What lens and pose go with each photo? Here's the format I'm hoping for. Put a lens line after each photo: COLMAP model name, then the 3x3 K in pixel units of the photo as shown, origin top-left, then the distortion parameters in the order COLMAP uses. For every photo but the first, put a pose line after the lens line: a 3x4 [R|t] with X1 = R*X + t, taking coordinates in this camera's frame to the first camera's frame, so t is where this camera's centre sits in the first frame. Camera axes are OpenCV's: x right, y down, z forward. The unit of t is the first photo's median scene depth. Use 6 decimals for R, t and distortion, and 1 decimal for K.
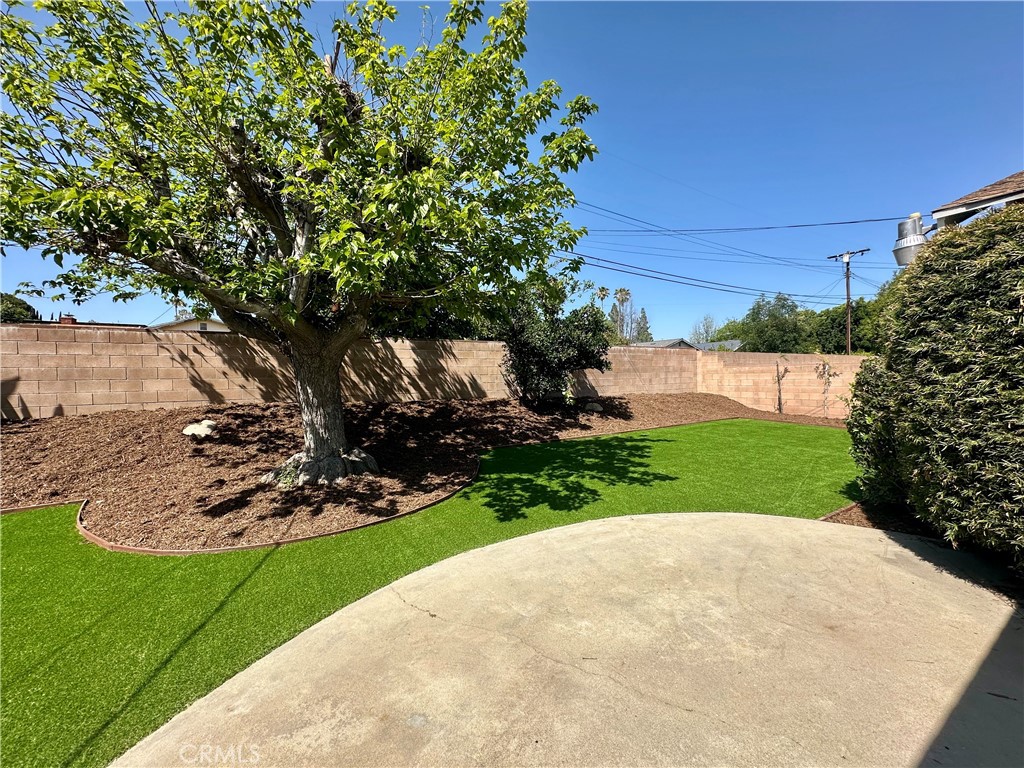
lens RADIAL K [[409.0, 0, 510.5], [0, 409.0, 382.6], [0, 0, 1]] dist [-0.009440, 0.000527]
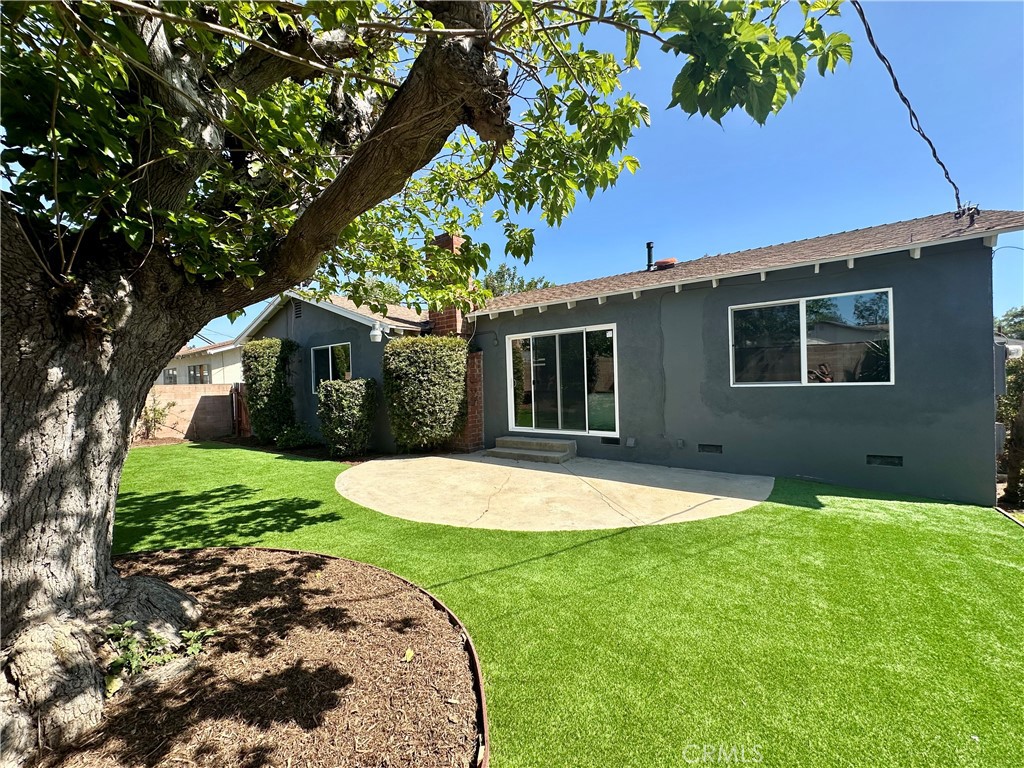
lens RADIAL K [[409.0, 0, 509.1], [0, 409.0, 385.7], [0, 0, 1]] dist [-0.009440, 0.000527]
pose [[-0.373406, 0.020326, 0.927446, -1.009106], [0.050901, 0.998703, -0.001394, 0.002674], [-0.926271, 0.046687, -0.373956, 0.804026]]
